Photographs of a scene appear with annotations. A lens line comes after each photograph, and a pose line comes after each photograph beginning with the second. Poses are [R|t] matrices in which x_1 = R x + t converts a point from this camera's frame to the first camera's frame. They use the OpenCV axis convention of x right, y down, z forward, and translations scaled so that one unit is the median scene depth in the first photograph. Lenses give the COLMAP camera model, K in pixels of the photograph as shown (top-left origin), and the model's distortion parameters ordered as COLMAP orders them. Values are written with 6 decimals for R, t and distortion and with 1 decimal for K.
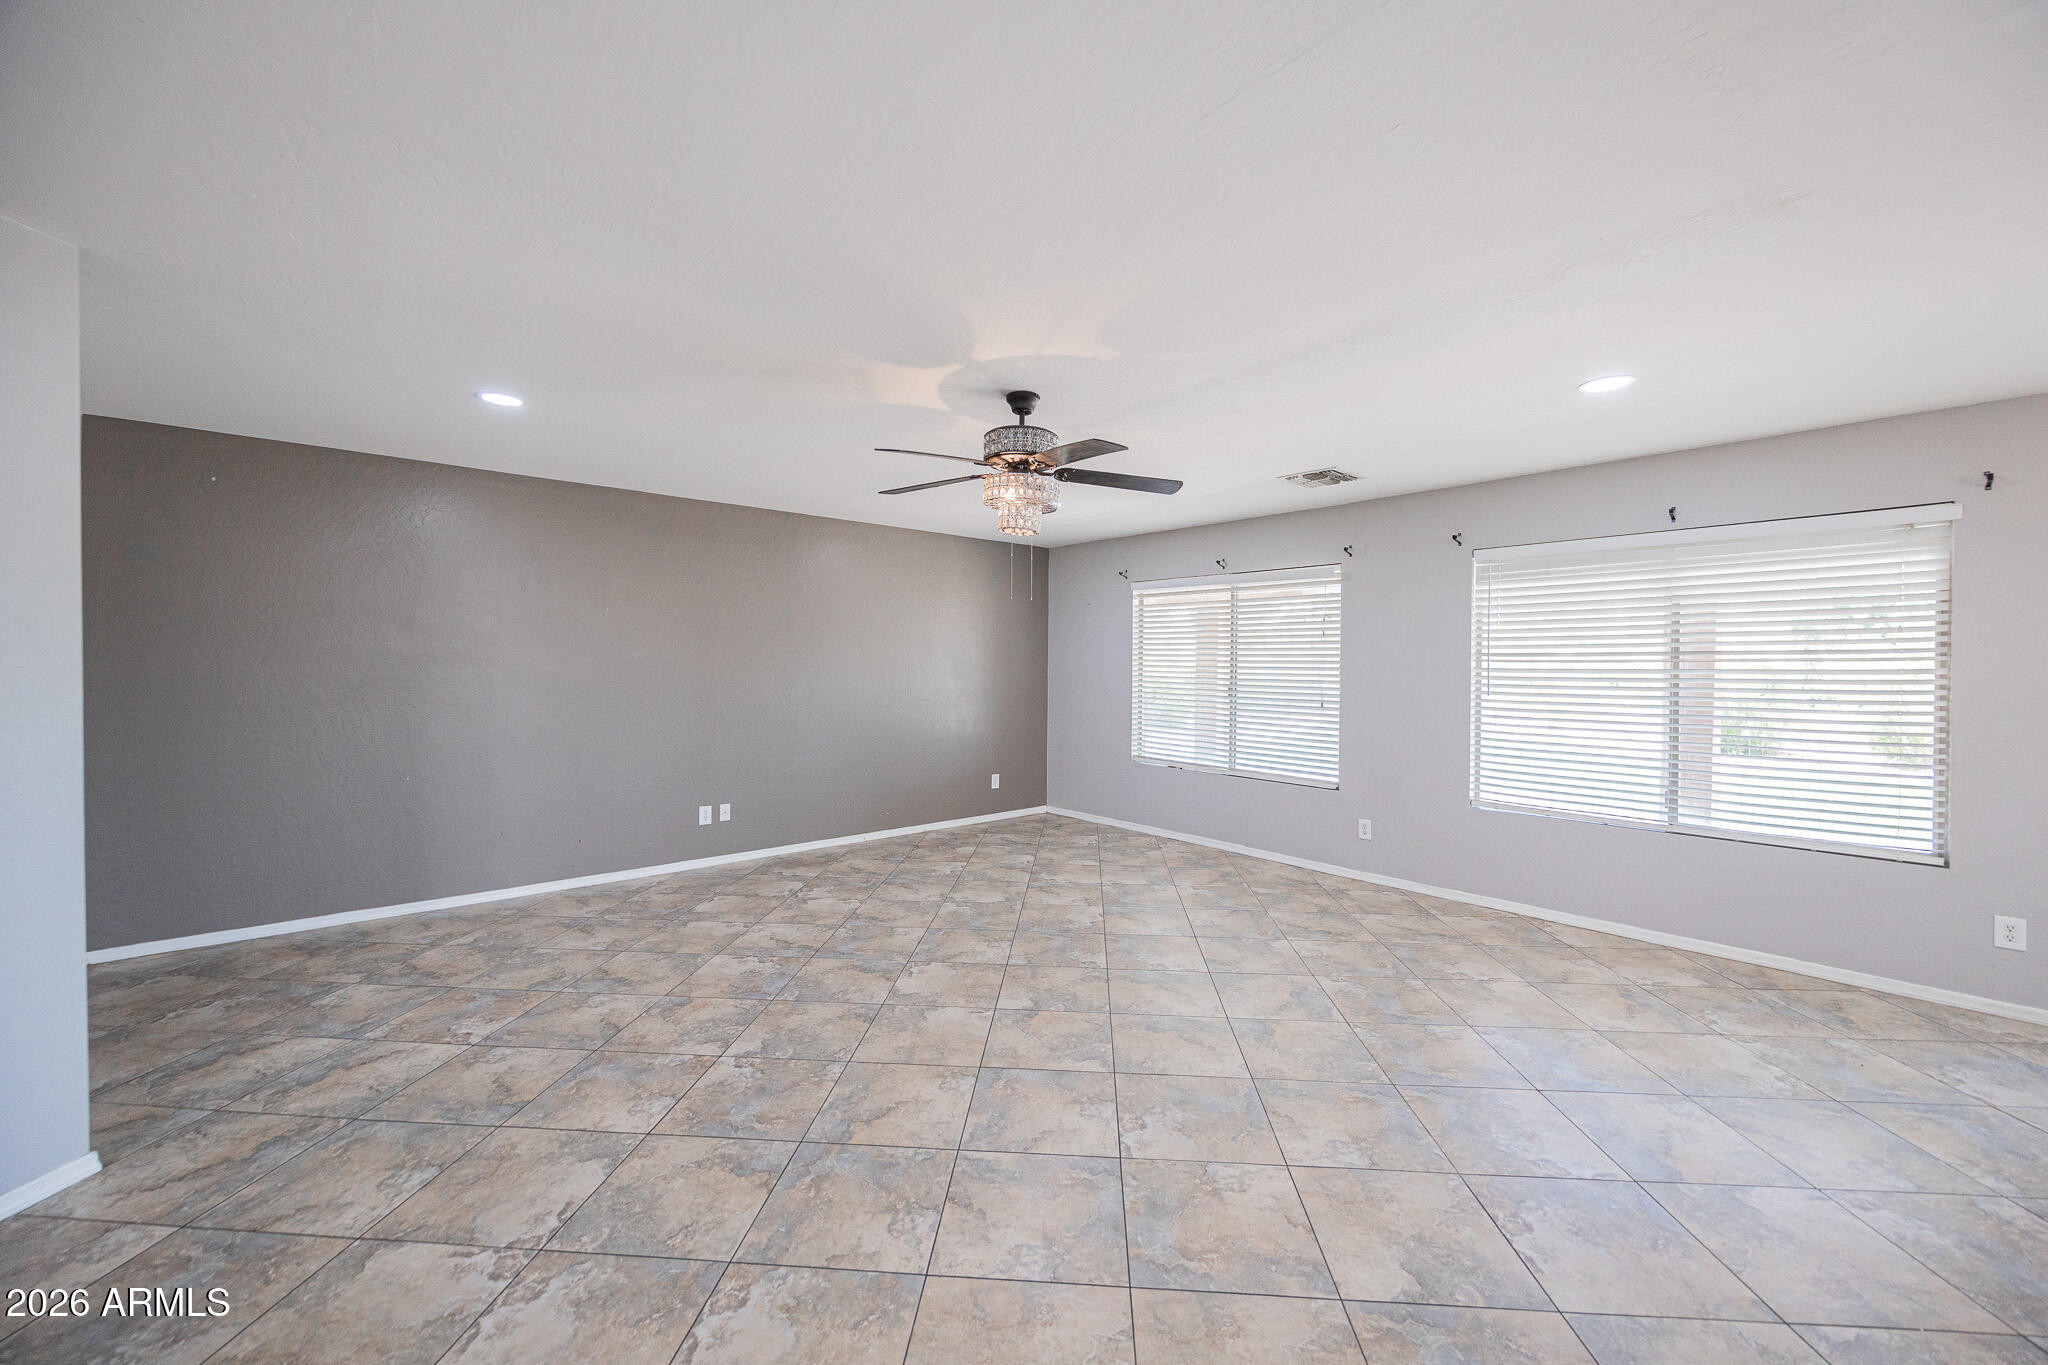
lens RADIAL K [[789.9, 0, 1014.8], [0, 789.9, 680.8], [0, 0, 1]] dist [-0.002406, -0.001206]
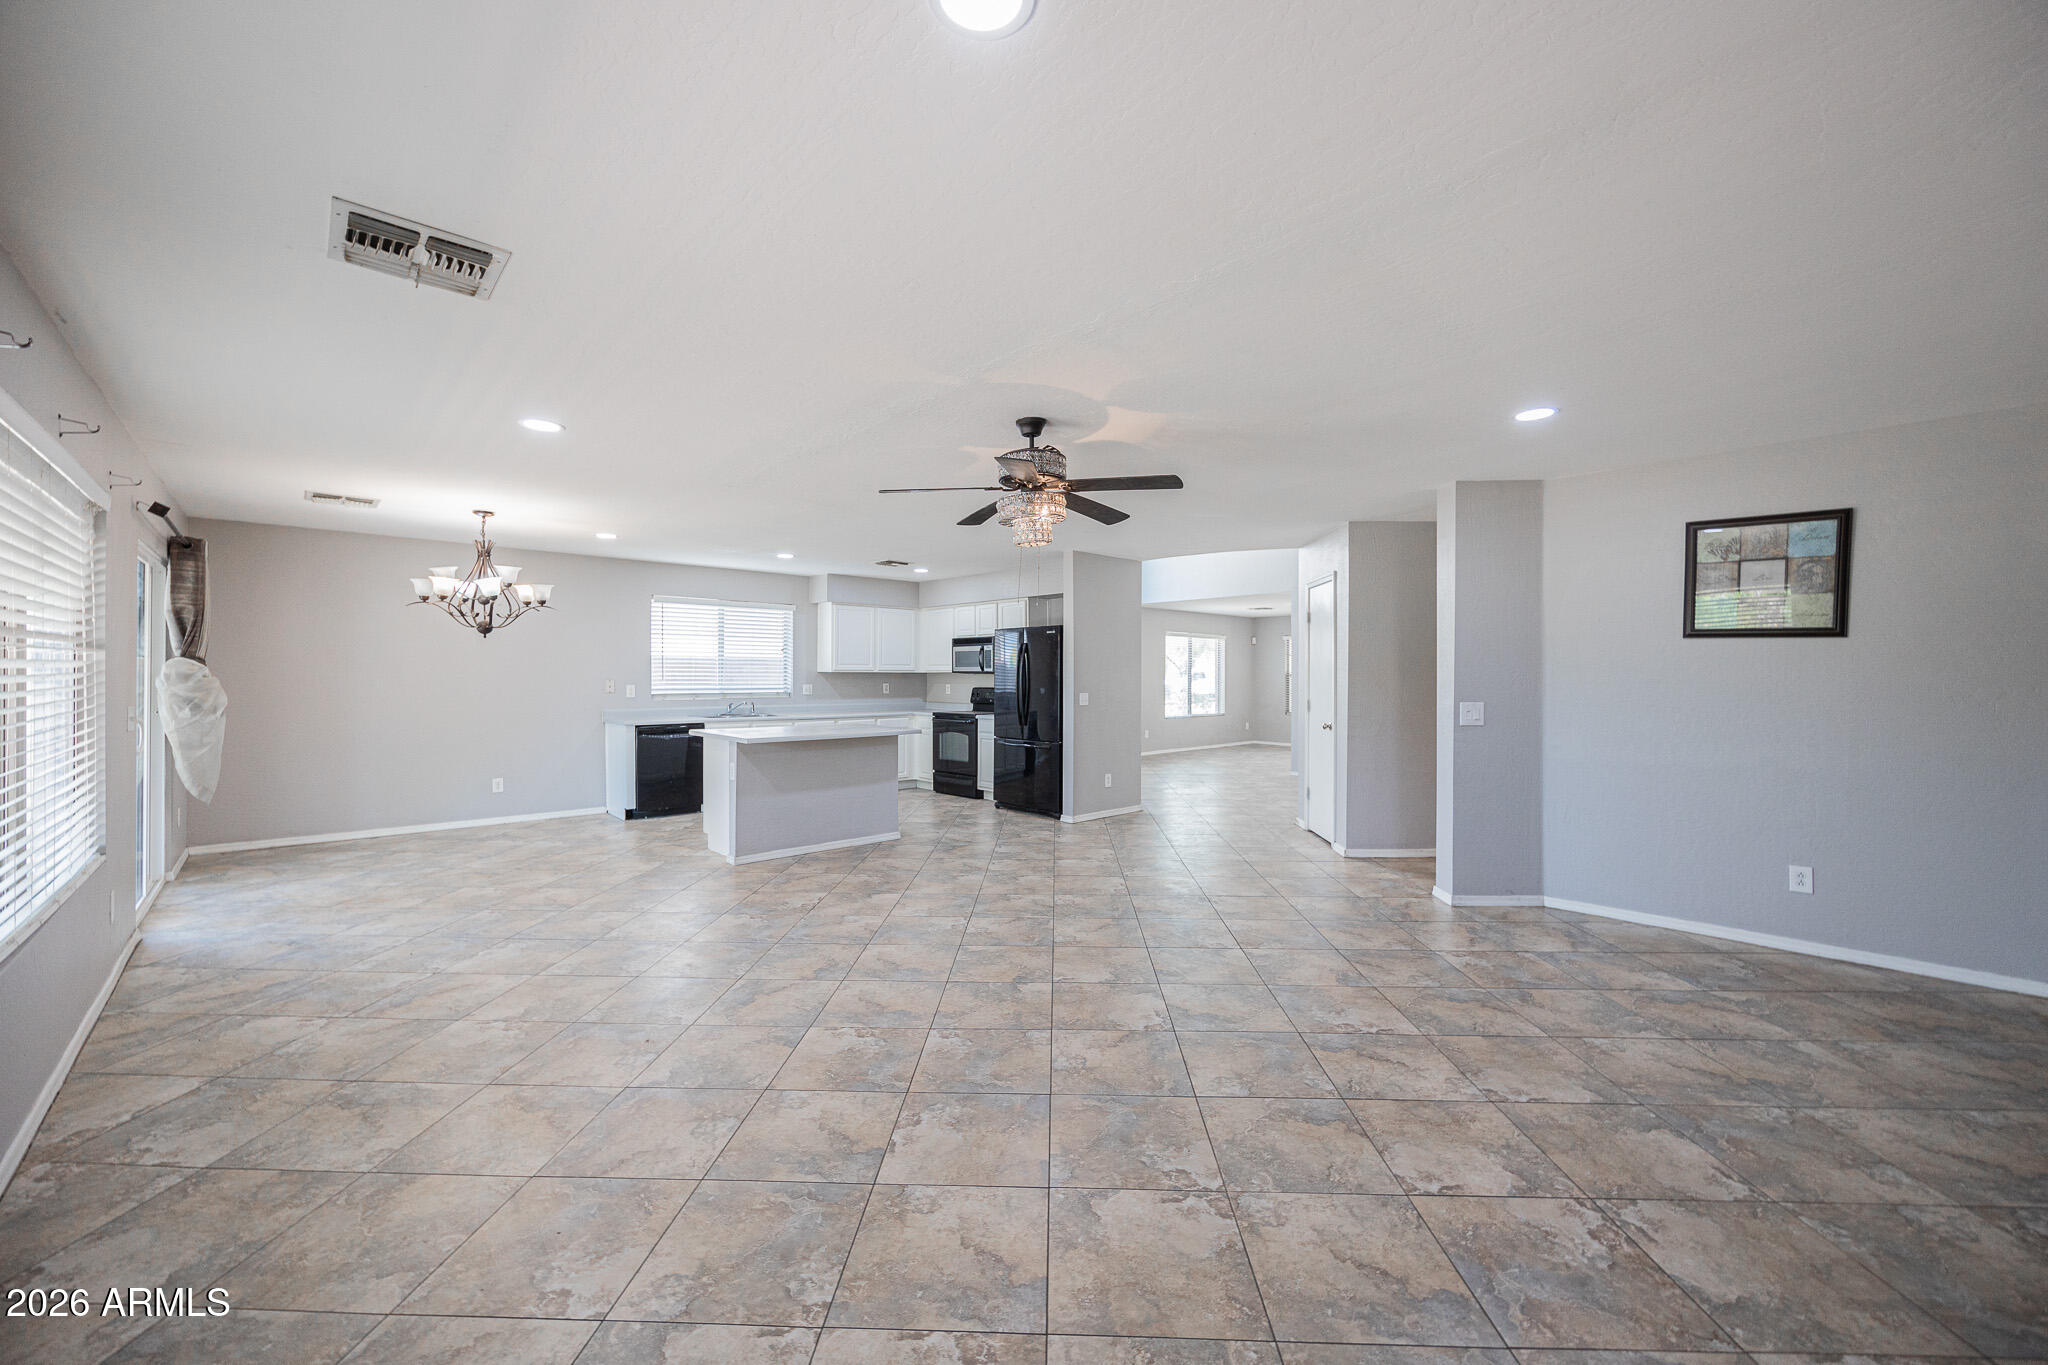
lens RADIAL K [[789.9, 0, 1020.8], [0, 789.9, 685.1], [0, 0, 1]] dist [-0.002406, -0.001206]
pose [[-0.999076, -0.005475, -0.042628, 0.060118], [-0.006982, 0.999353, 0.035271, -0.026347], [0.042407, 0.035536, -0.998468, 1.838489]]
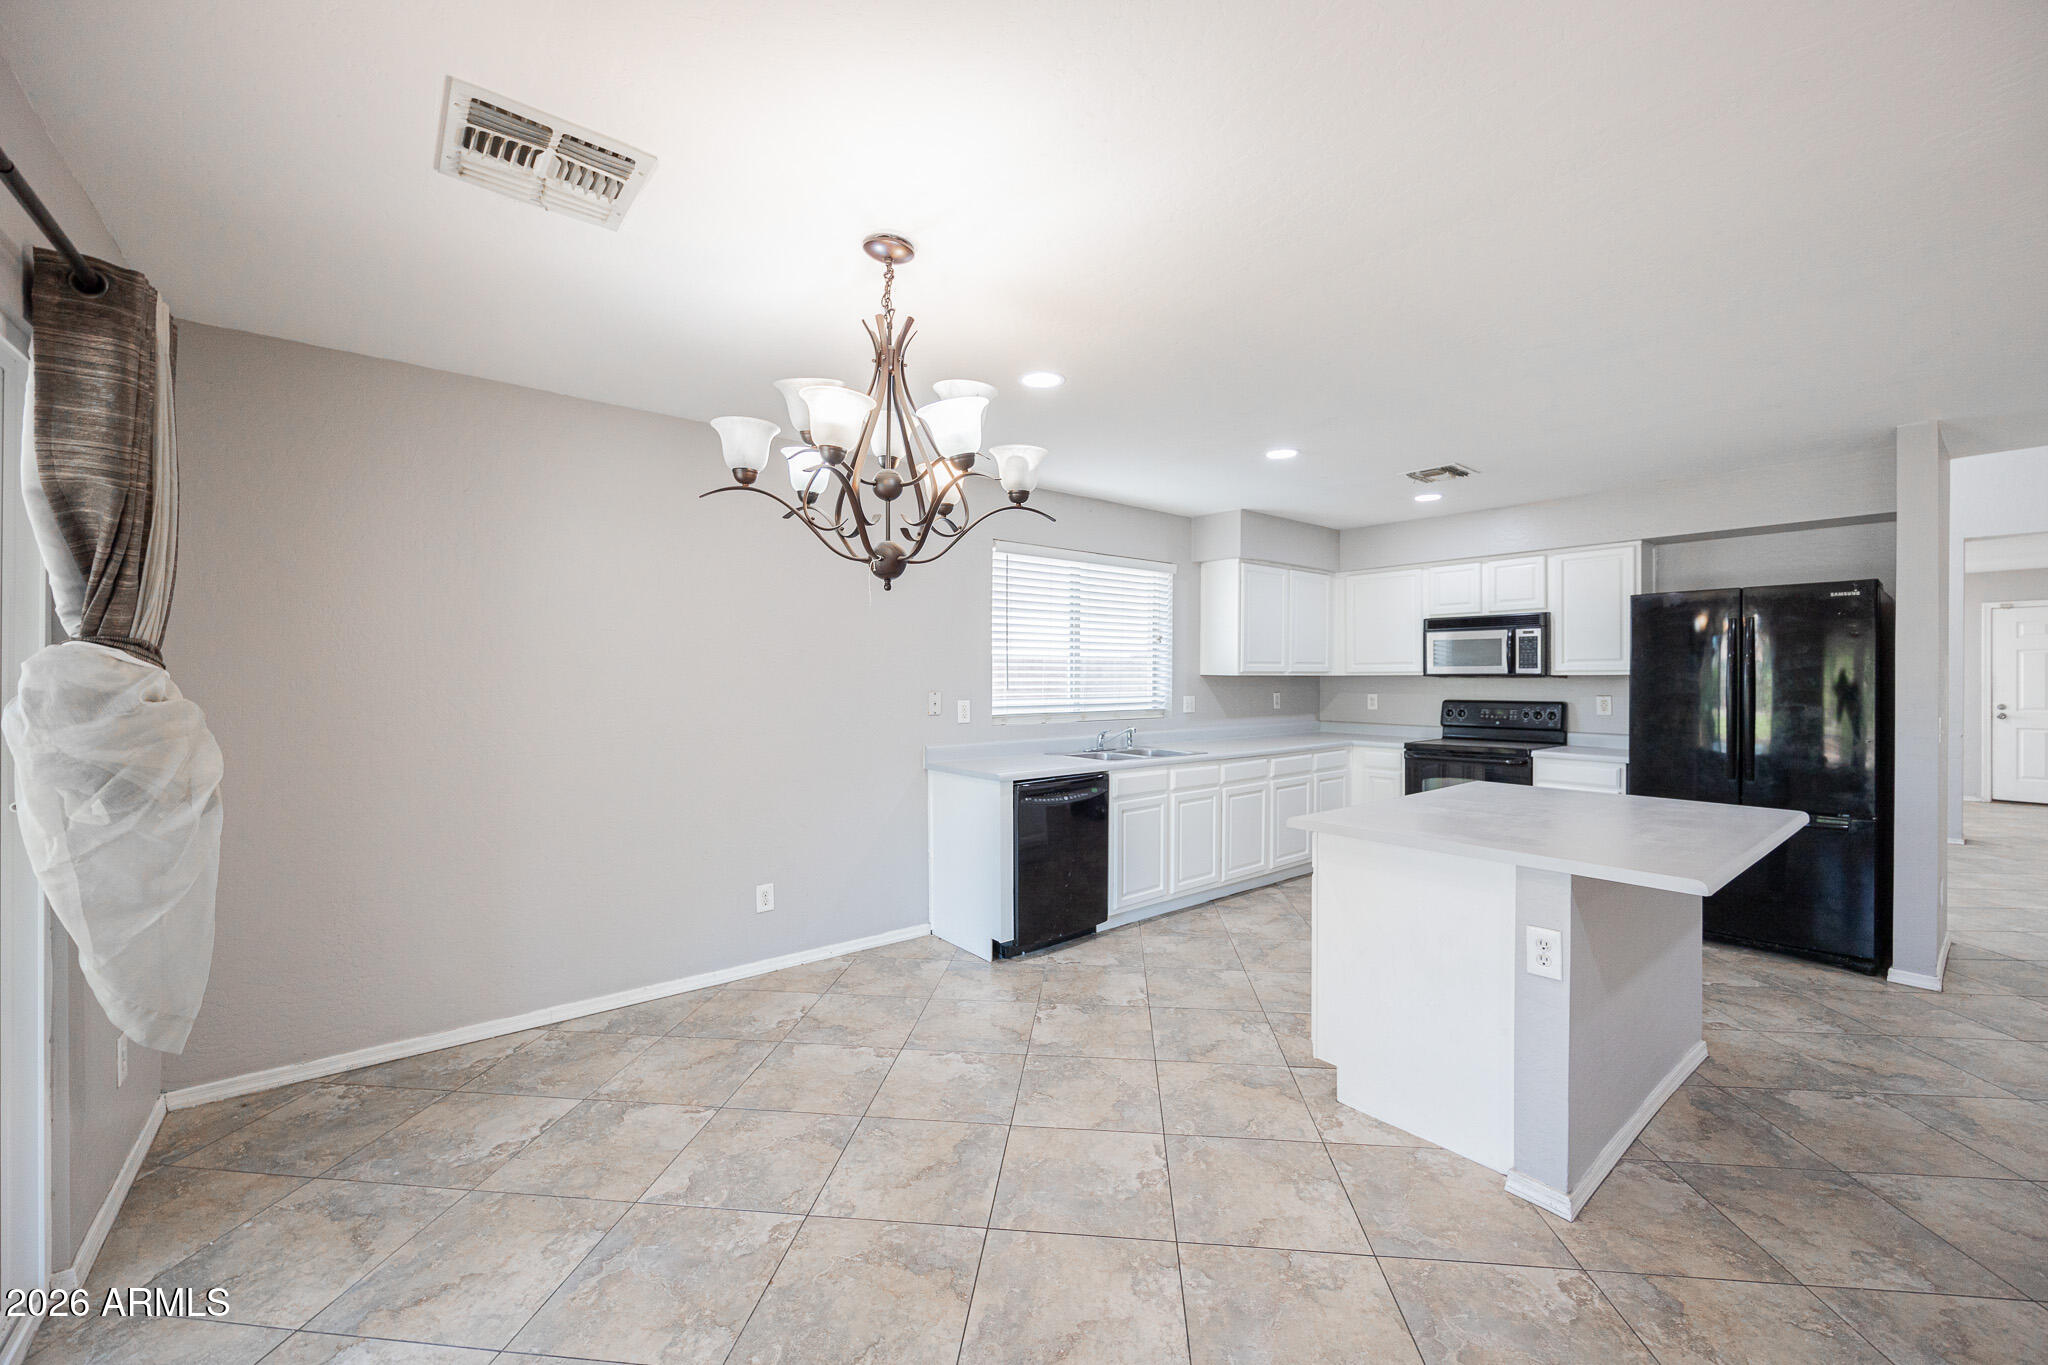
lens RADIAL K [[789.9, 0, 1011.7], [0, 789.9, 678.4], [0, 0, 1]] dist [-0.002406, -0.001206]
pose [[-0.999104, -0.004322, 0.042112, 0.916605], [-0.003200, 0.999639, 0.026672, -0.008425], [-0.042213, 0.026514, -0.998757, 0.830555]]
